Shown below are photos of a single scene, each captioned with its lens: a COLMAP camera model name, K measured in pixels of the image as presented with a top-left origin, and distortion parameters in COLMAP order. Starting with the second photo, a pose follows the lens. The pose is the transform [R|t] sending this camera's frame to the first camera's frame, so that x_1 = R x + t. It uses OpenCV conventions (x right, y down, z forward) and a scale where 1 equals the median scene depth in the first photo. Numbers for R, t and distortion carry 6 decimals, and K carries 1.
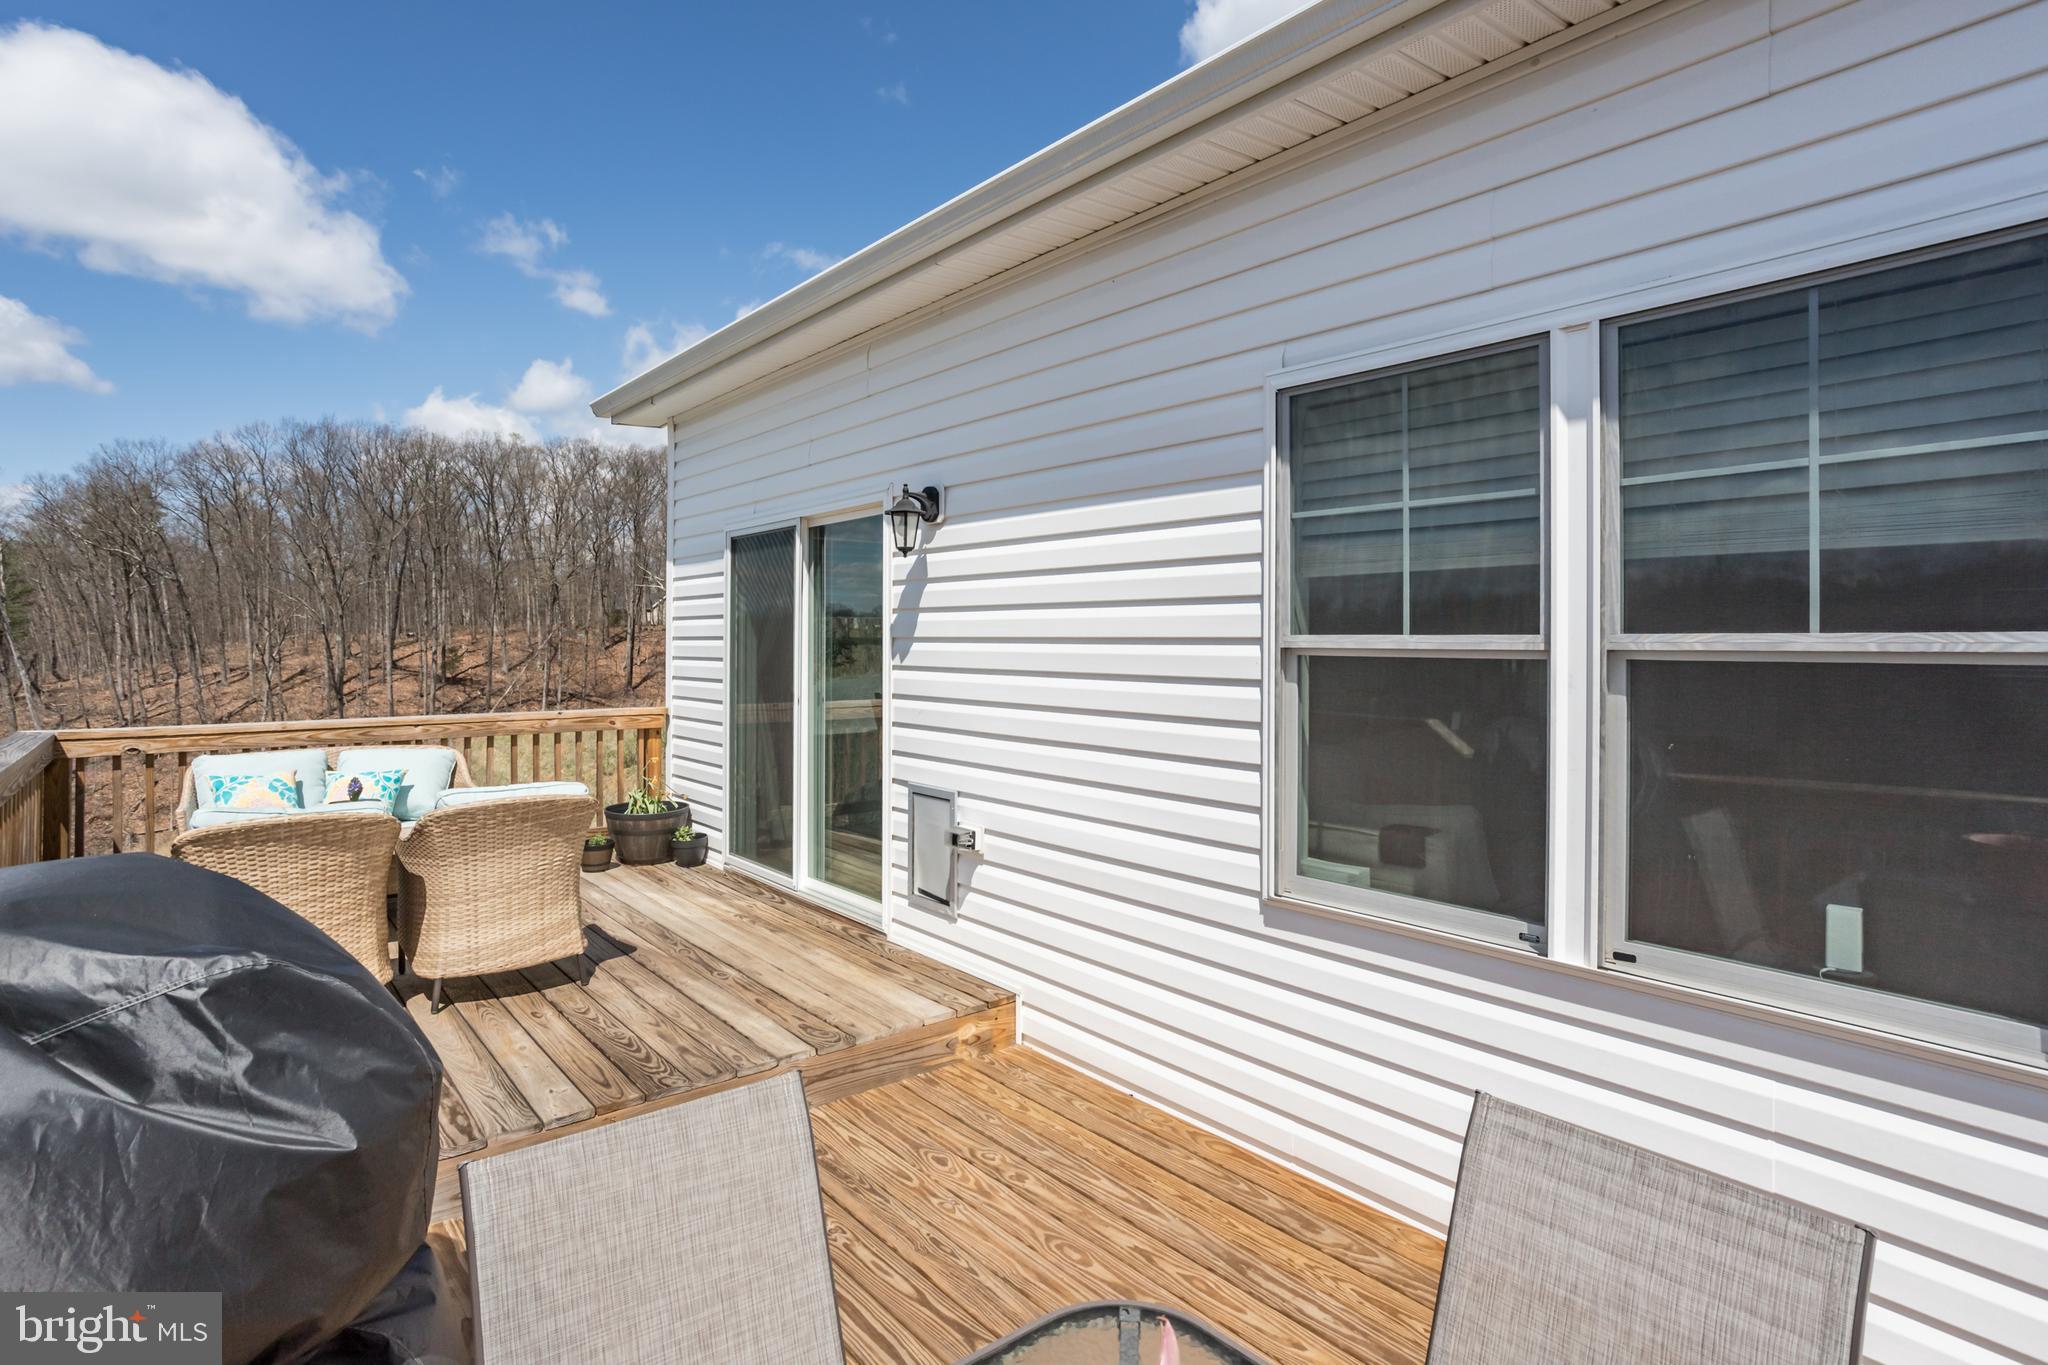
lens RADIAL K [[1037.1, 0, 1024.0], [0, 1037.1, 682.5], [0, 0, 1]] dist [-0.016222, 0.000402]
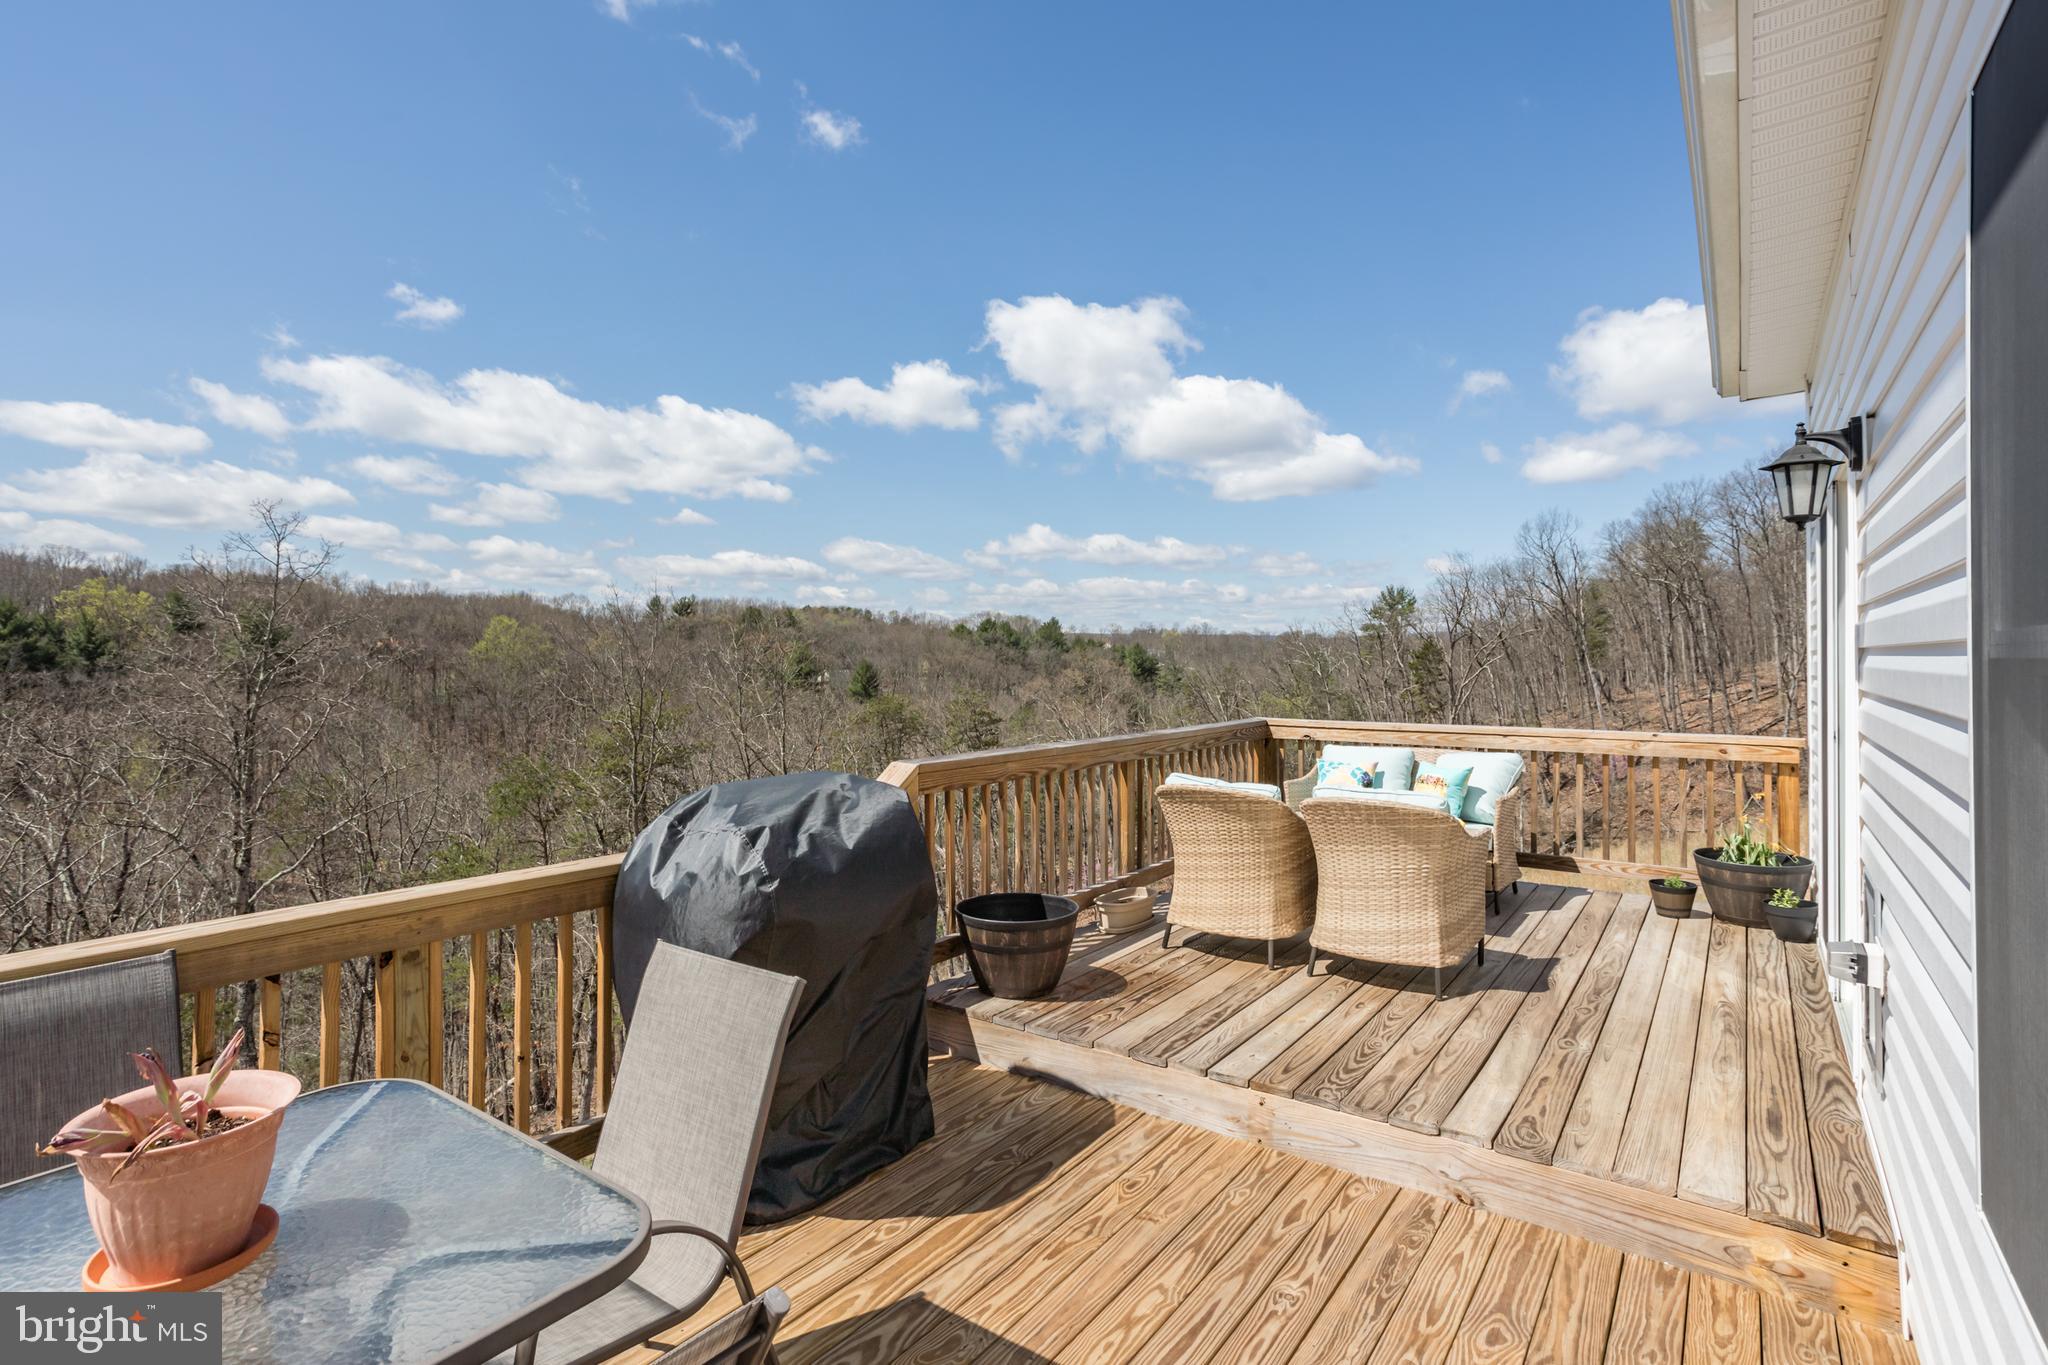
lens RADIAL K [[1026.7, 0, 1024.0], [0, 1026.7, 682.5], [0, 0, 1]] dist [-0.050359, 0.035793]
pose [[0.269490, 0.024130, -0.962701, 0.406025], [-0.041388, 0.999053, 0.013455, -0.008913], [0.962113, 0.036219, 0.270233, 0.348064]]
